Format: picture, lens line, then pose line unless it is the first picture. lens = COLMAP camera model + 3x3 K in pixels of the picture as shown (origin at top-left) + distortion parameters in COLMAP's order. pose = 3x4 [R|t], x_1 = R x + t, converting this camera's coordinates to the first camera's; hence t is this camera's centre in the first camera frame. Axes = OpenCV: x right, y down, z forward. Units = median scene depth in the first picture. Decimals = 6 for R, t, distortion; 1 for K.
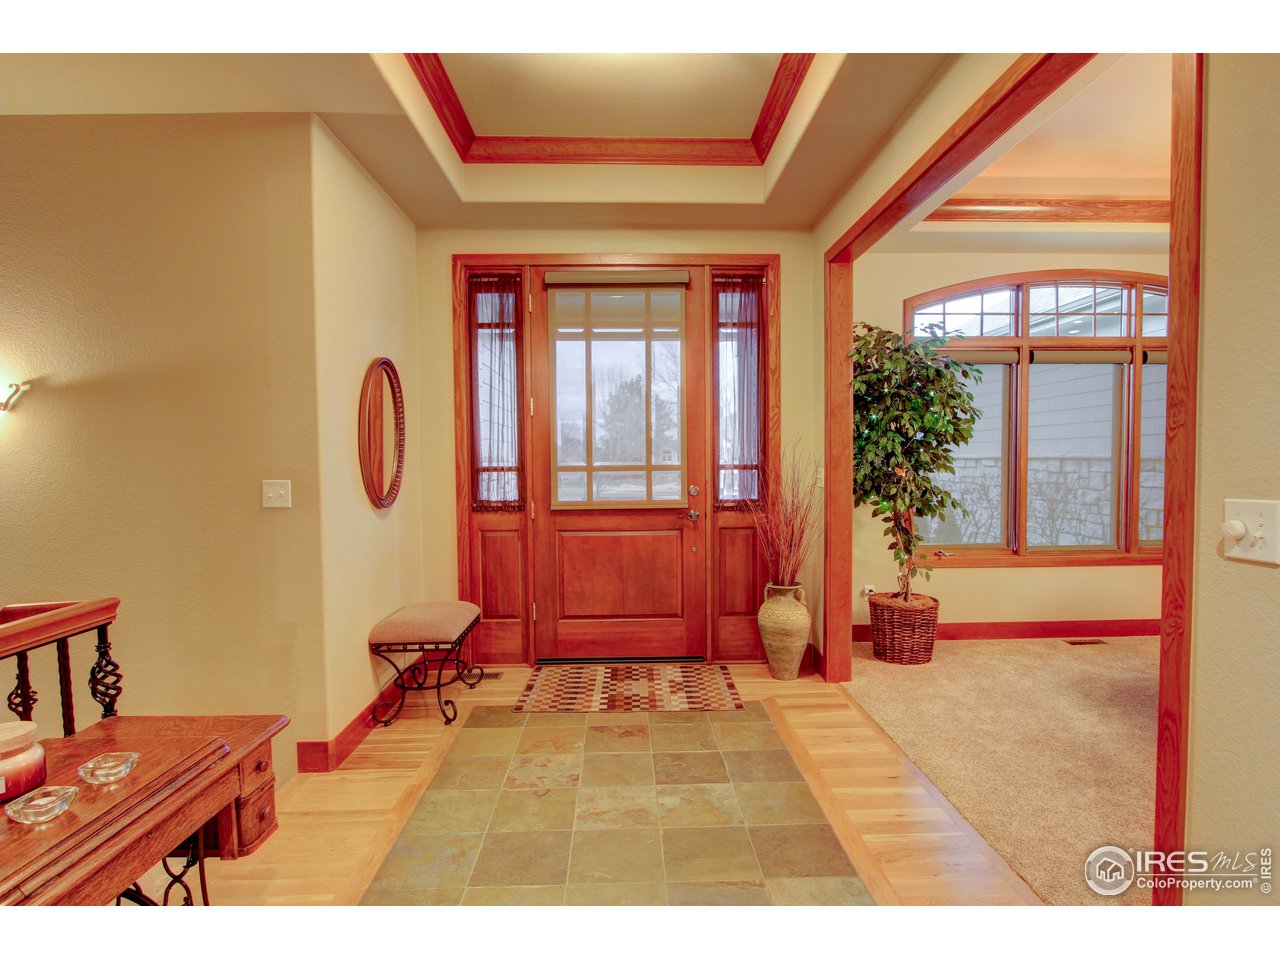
lens RADIAL K [[660.8, 0, 638.2], [0, 660.8, 478.7], [0, 0, 1]] dist [-0.004844, -0.000109]
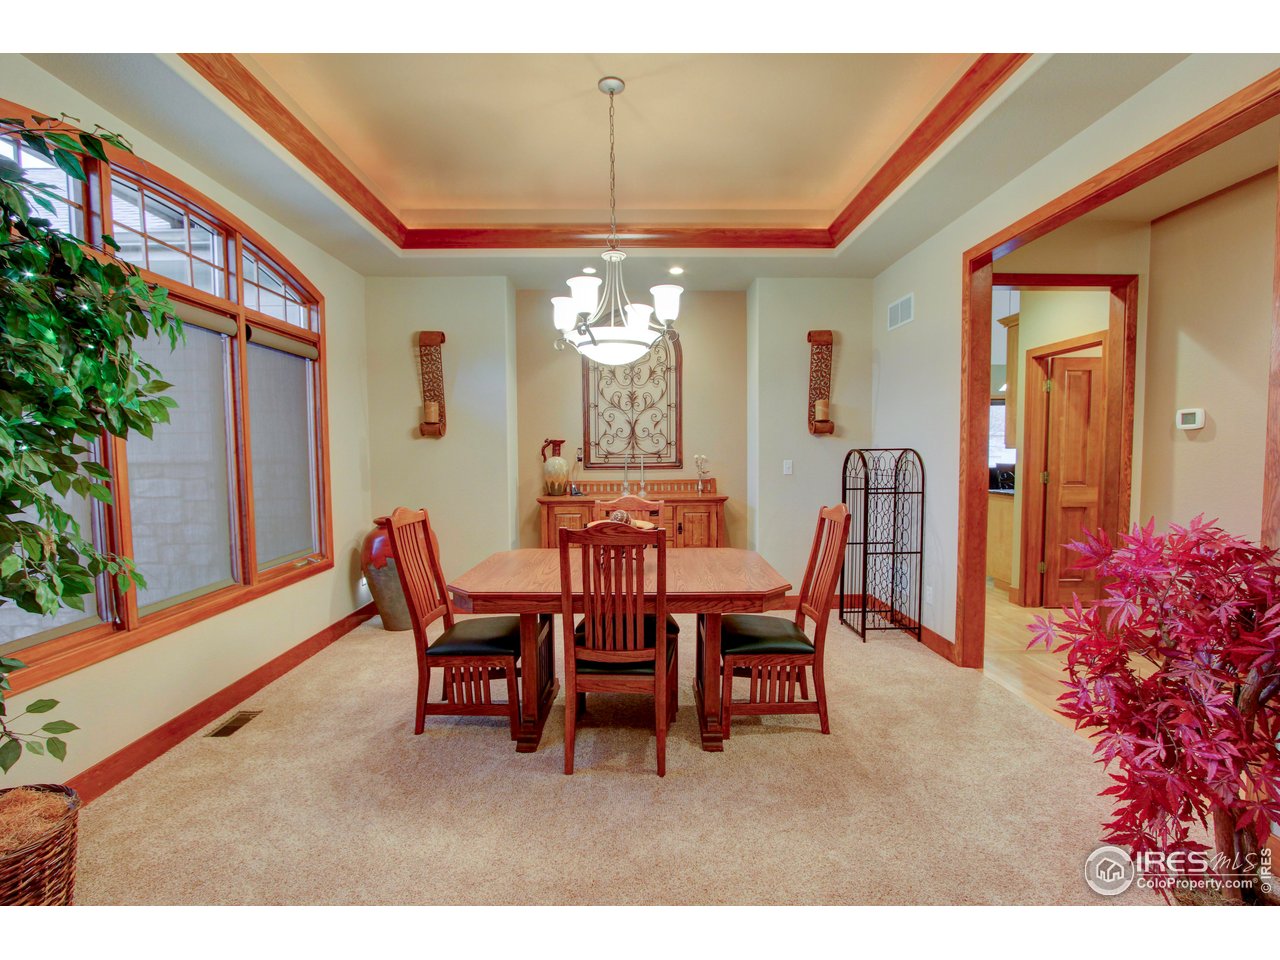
lens RADIAL K [[591.9, 0, 638.6], [0, 591.9, 483.0], [0, 0, 1]] dist [-0.001338, 0.000096]
pose [[0.001486, -0.049360, 0.998780, 0.060116], [0.045924, 0.997731, 0.049240, -0.019298], [-0.998944, 0.045794, 0.003750, 0.540980]]
